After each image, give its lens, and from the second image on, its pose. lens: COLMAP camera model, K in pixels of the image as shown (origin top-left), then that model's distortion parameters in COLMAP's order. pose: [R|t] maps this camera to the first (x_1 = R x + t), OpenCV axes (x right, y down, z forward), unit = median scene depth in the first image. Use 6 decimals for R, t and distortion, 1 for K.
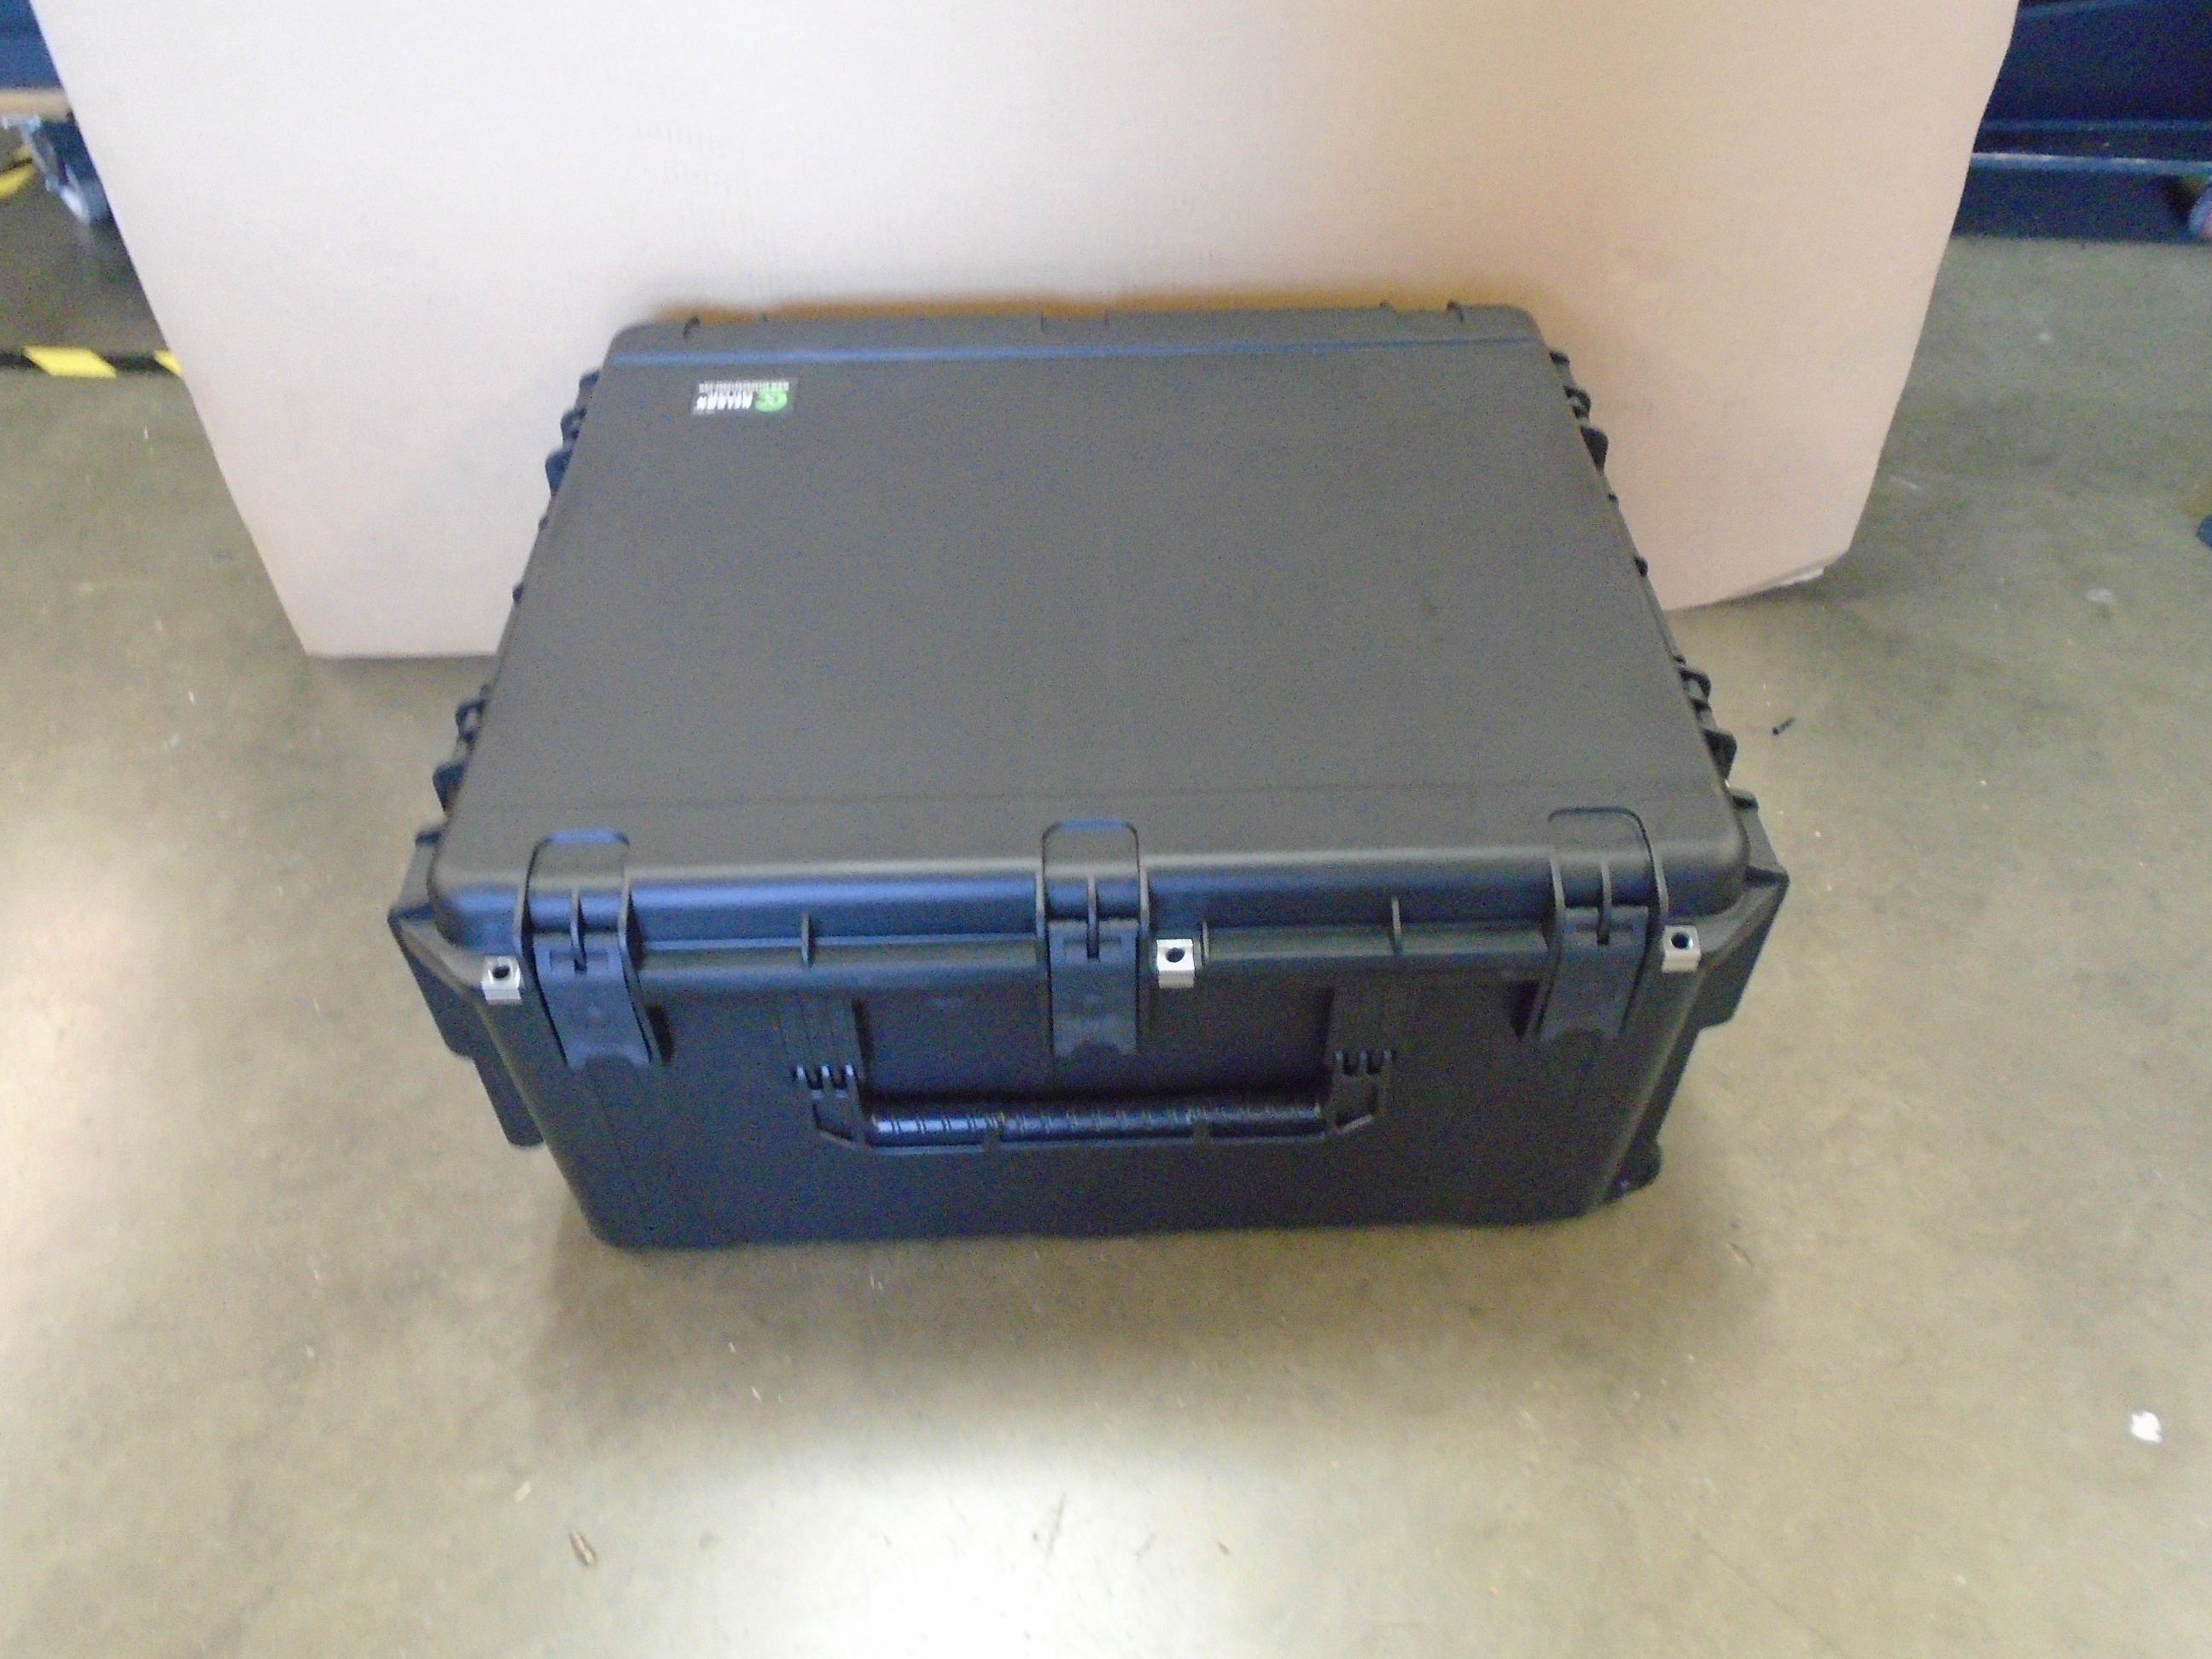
lens RADIAL K [[1729.6, 0, 1090.0], [0, 1729.6, 811.7], [0, 0, 1]] dist [-0.005371, -0.005258]
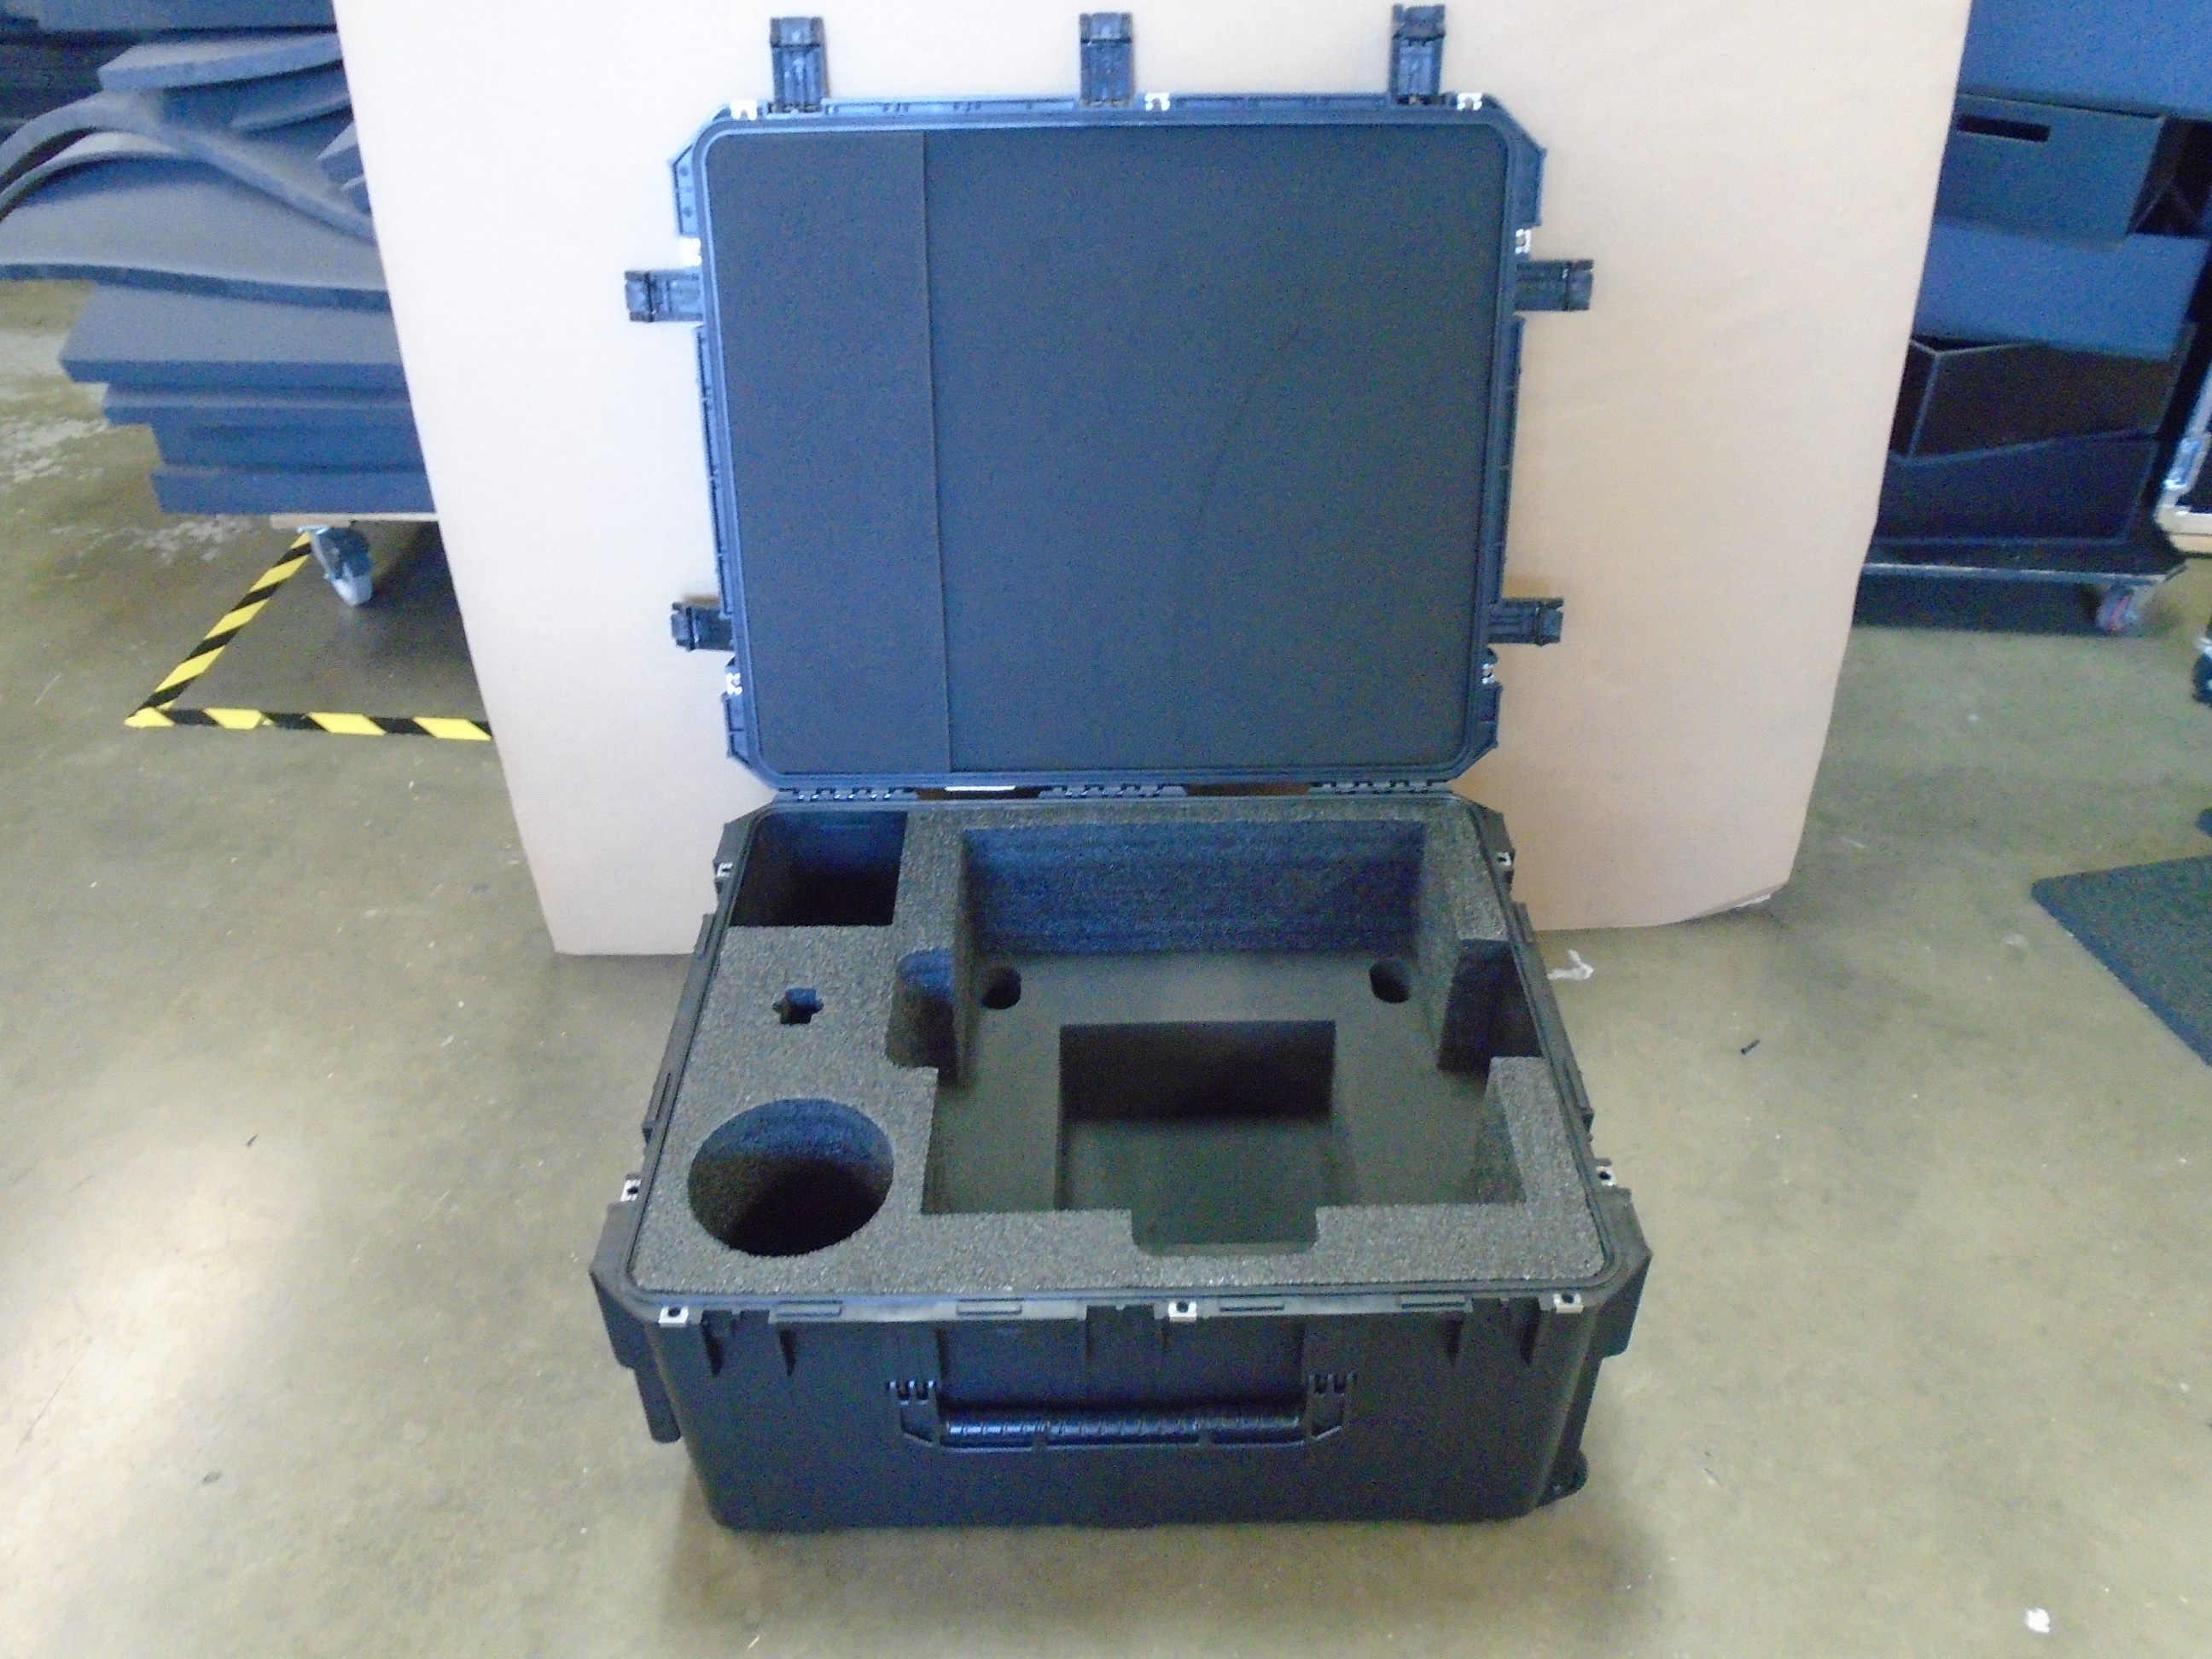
lens RADIAL K [[1729.6, 0, 1083.8], [0, 1729.6, 799.6], [0, 0, 1]] dist [-0.005371, -0.005258]
pose [[0.999464, 0.010110, -0.031135, -0.036433], [-0.015328, 0.984937, -0.172231, -0.004085], [0.028925, 0.172616, 0.984564, -0.265959]]
